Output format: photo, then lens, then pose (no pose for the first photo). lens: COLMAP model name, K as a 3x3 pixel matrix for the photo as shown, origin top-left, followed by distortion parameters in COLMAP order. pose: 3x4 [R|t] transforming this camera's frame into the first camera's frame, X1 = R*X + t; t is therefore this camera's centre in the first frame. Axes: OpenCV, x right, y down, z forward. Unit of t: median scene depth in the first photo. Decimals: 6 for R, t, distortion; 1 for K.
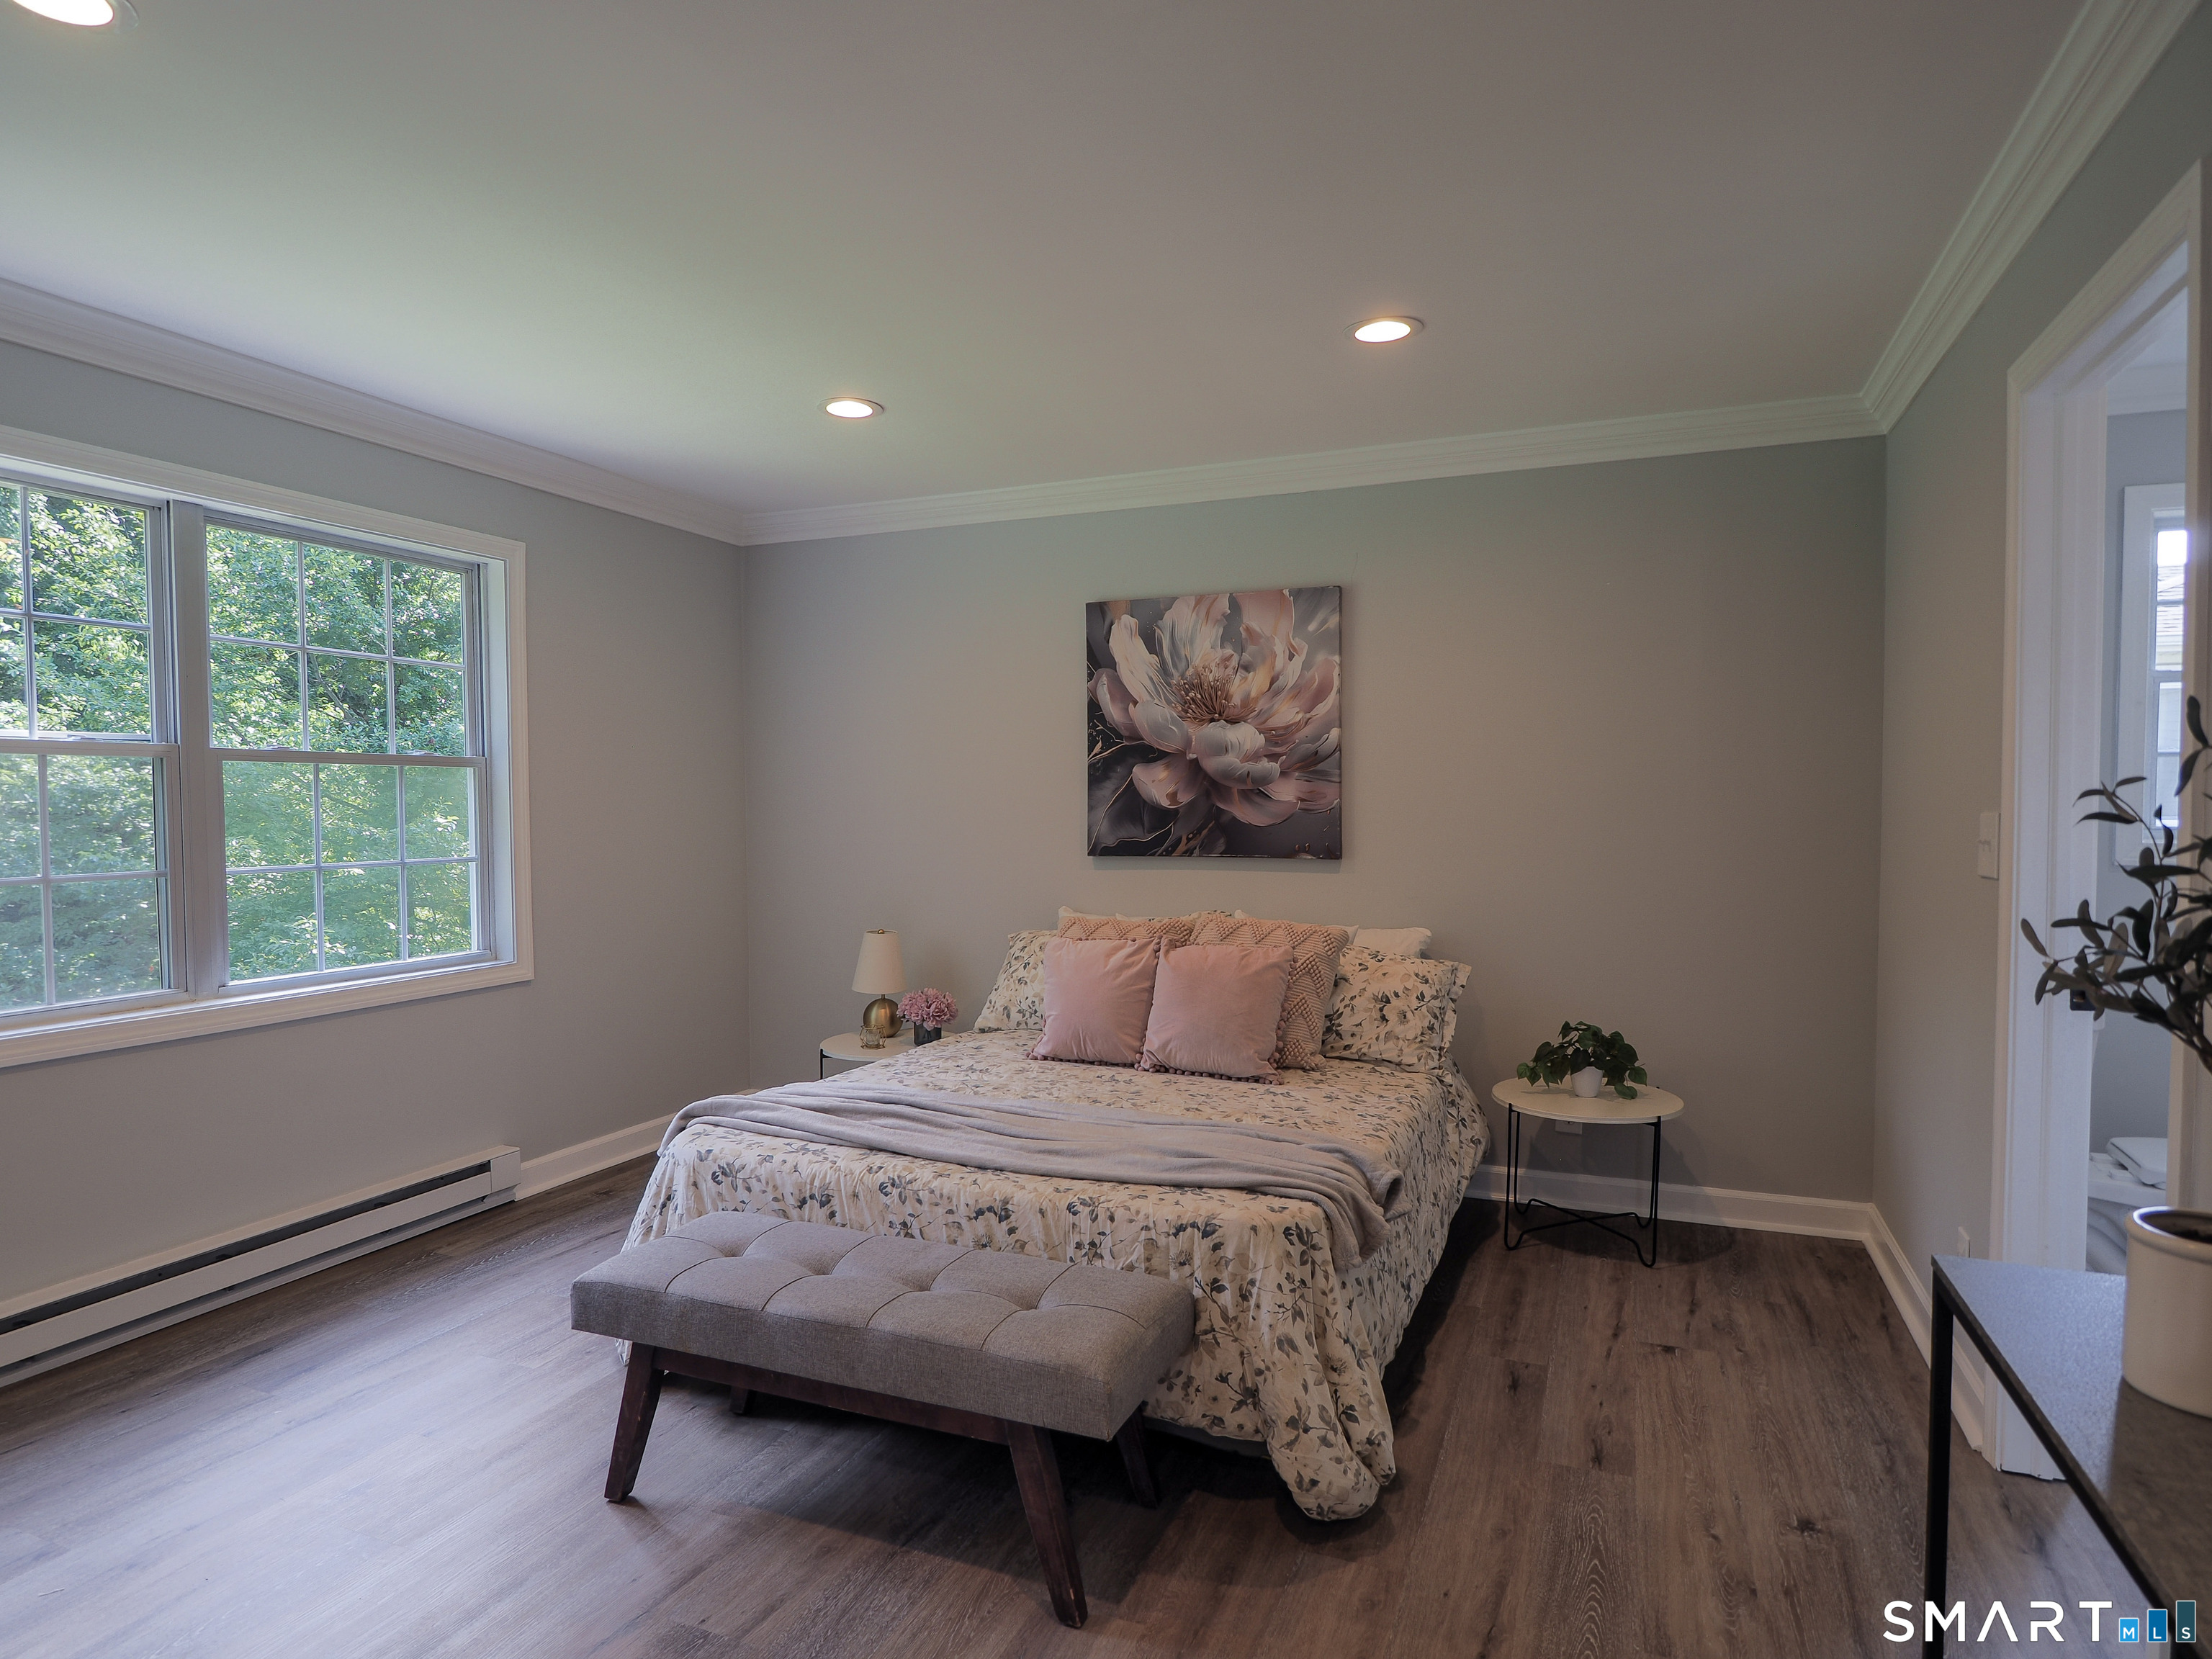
lens RADIAL K [[1205.2, 0, 1096.4], [0, 1205.2, 860.8], [0, 0, 1]] dist [-0.003837, -0.006215]
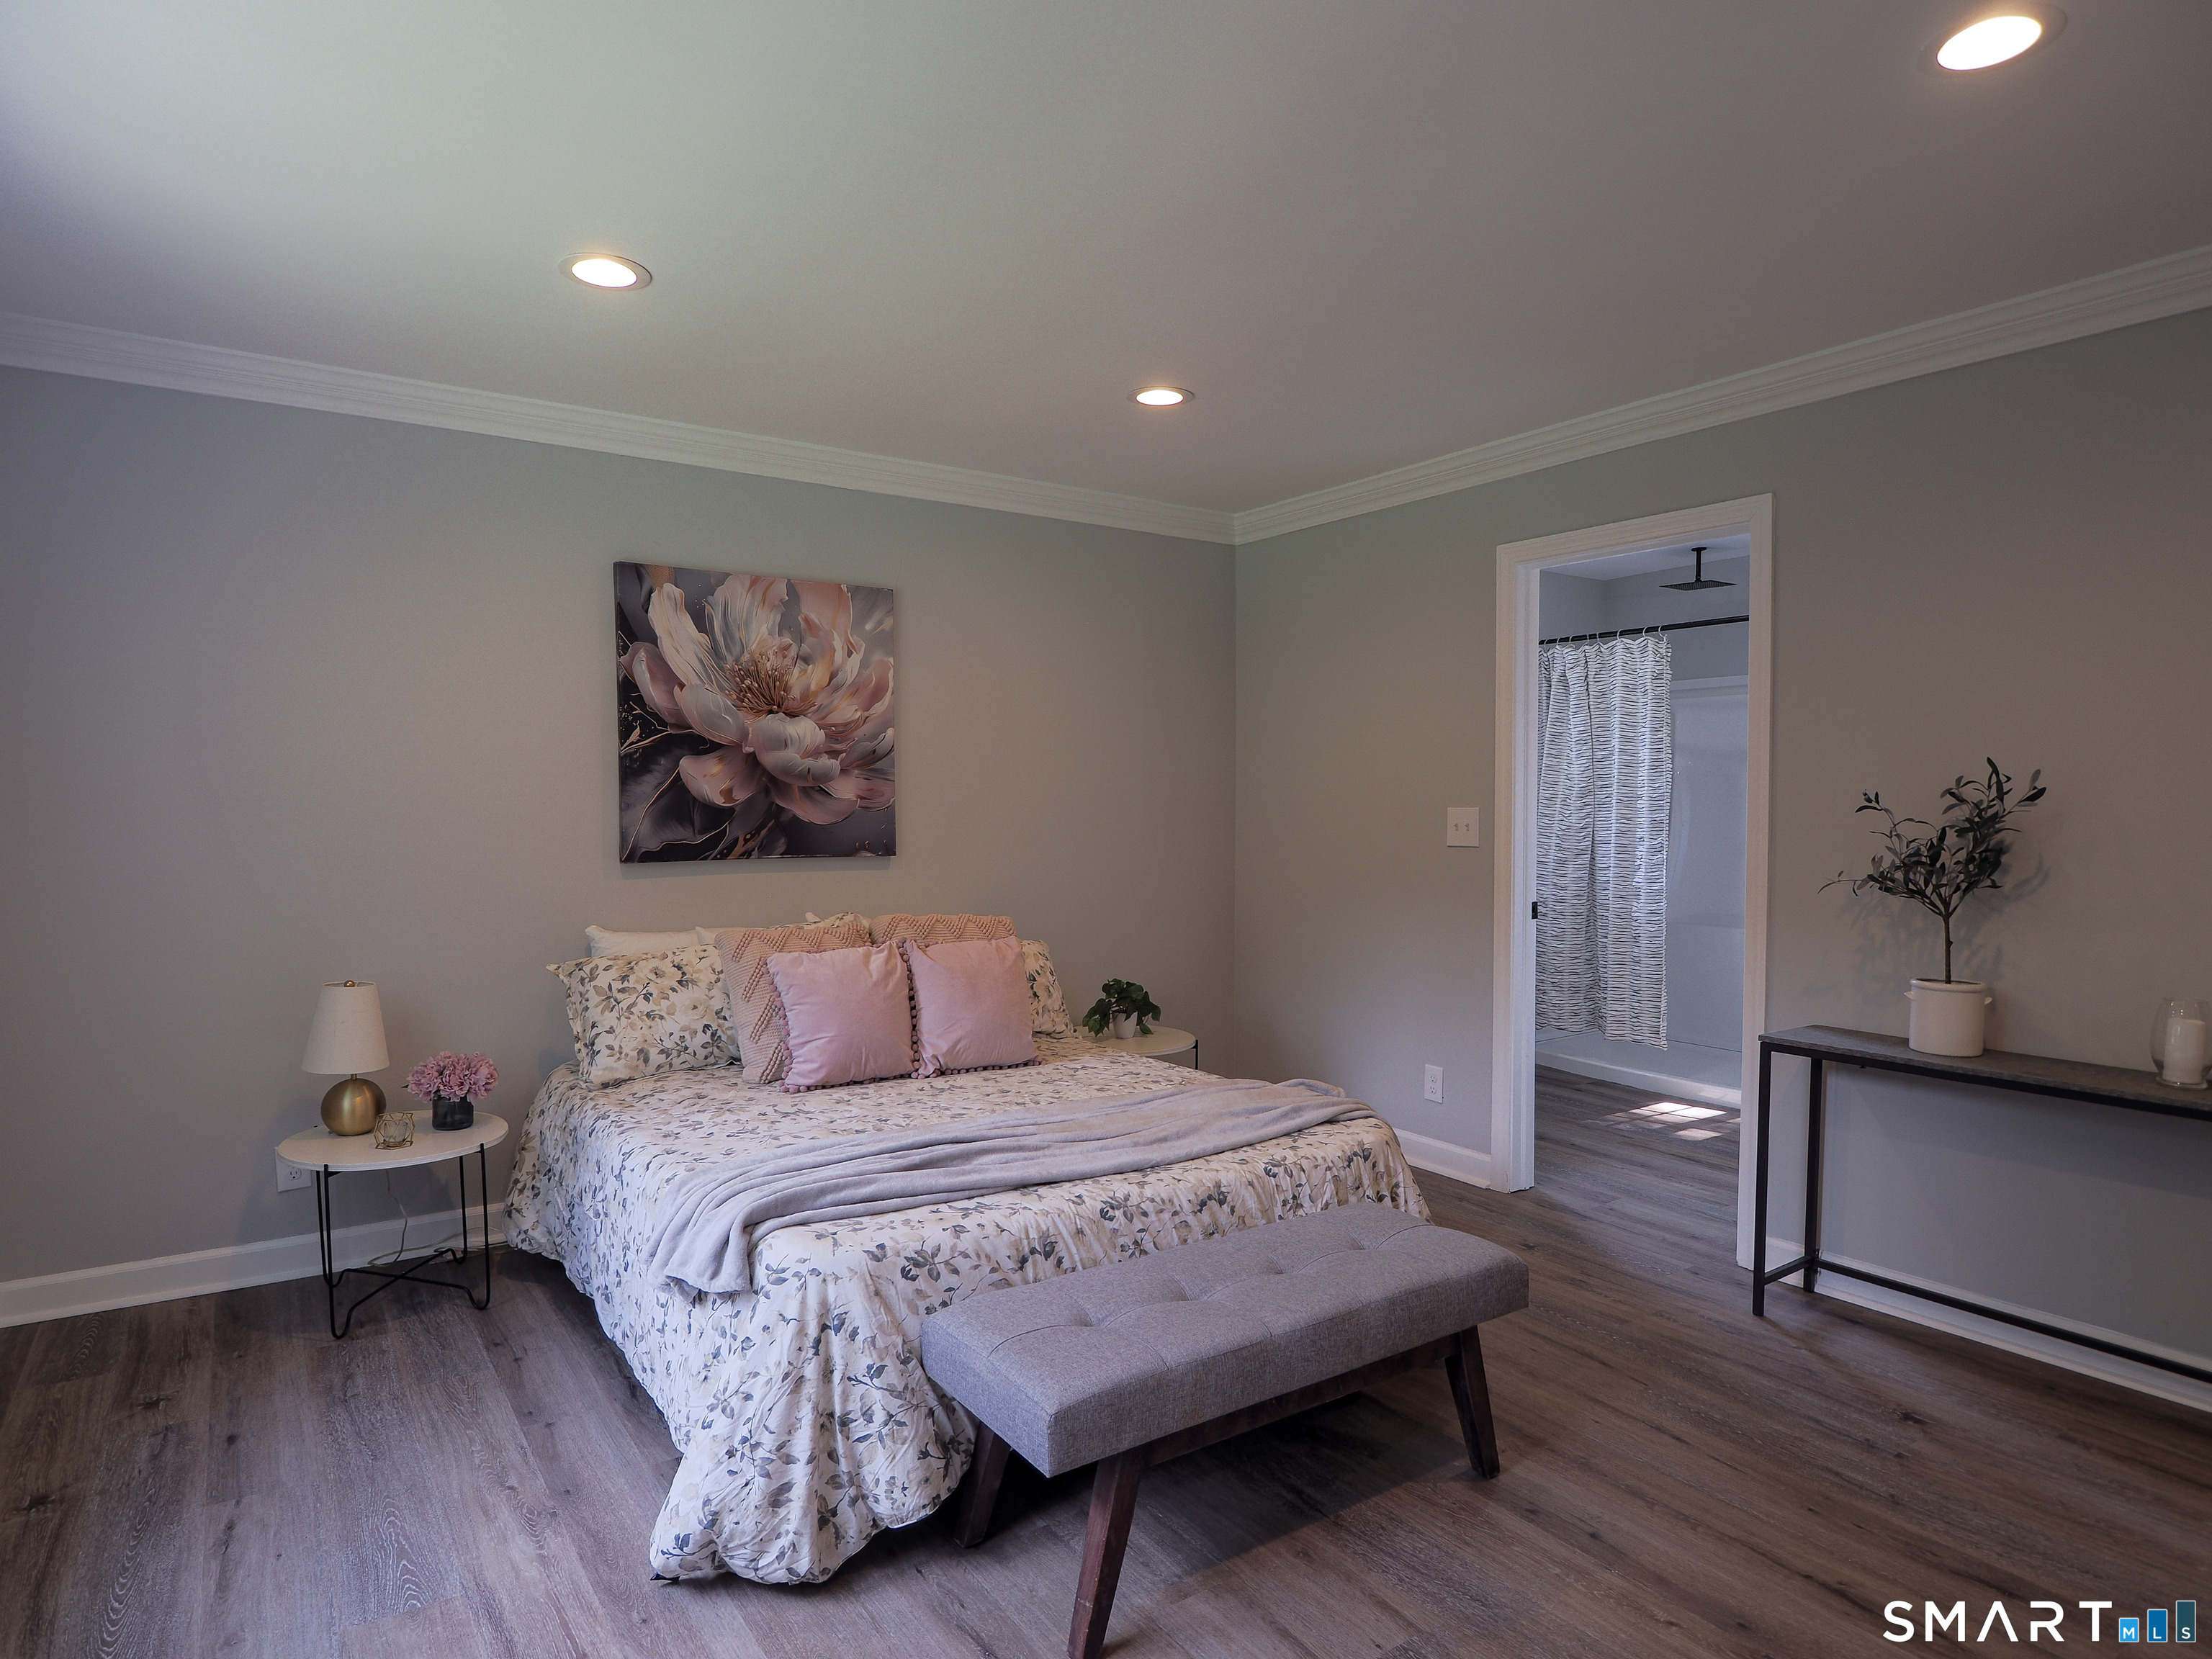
lens RADIAL K [[1205.2, 0, 1074.2], [0, 1205.2, 854.7], [0, 0, 1]] dist [-0.003837, -0.006215]
pose [[0.583499, -0.034211, 0.811393, -0.634185], [0.038089, 0.999166, 0.014737, -0.013144], [-0.811220, 0.022306, 0.584315, 0.319906]]
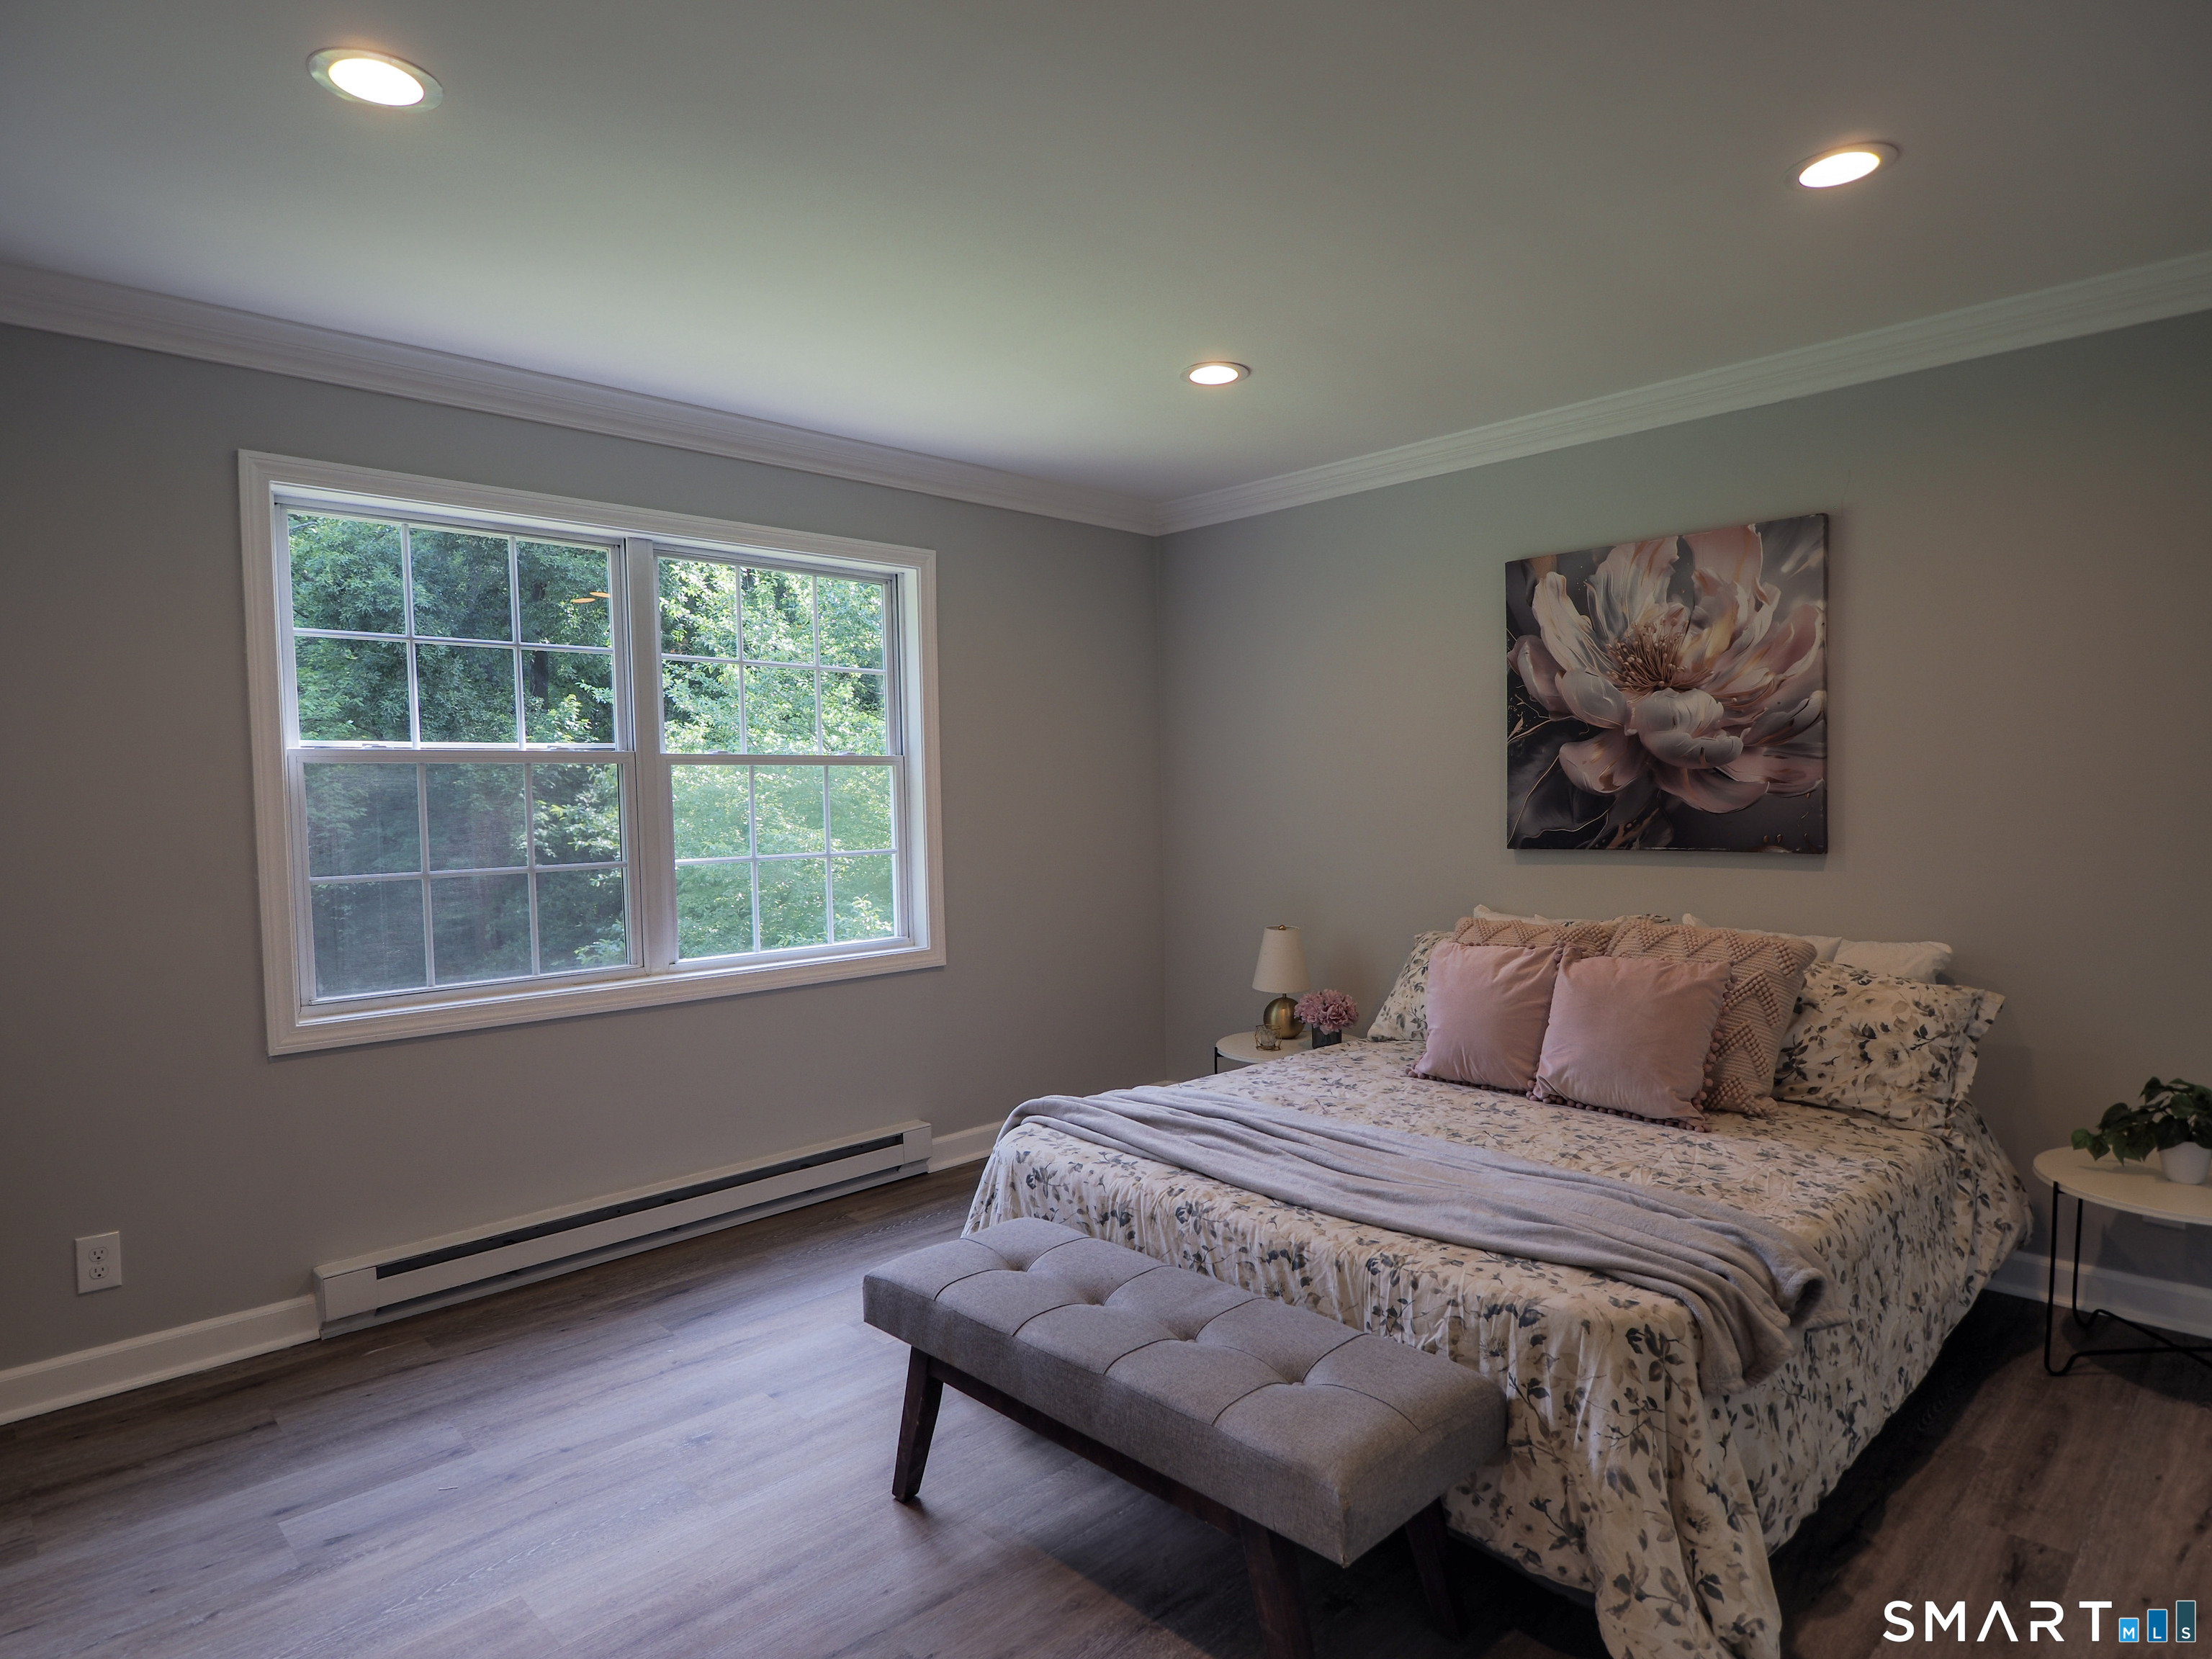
lens RADIAL K [[1205.2, 0, 1133.6], [0, 1205.2, 863.7], [0, 0, 1]] dist [-0.003837, -0.006215]
pose [[0.926025, 0.006840, -0.377401, 0.091561], [-0.002258, 0.999918, 0.012584, -0.004314], [0.377456, -0.010801, 0.925965, 0.095153]]
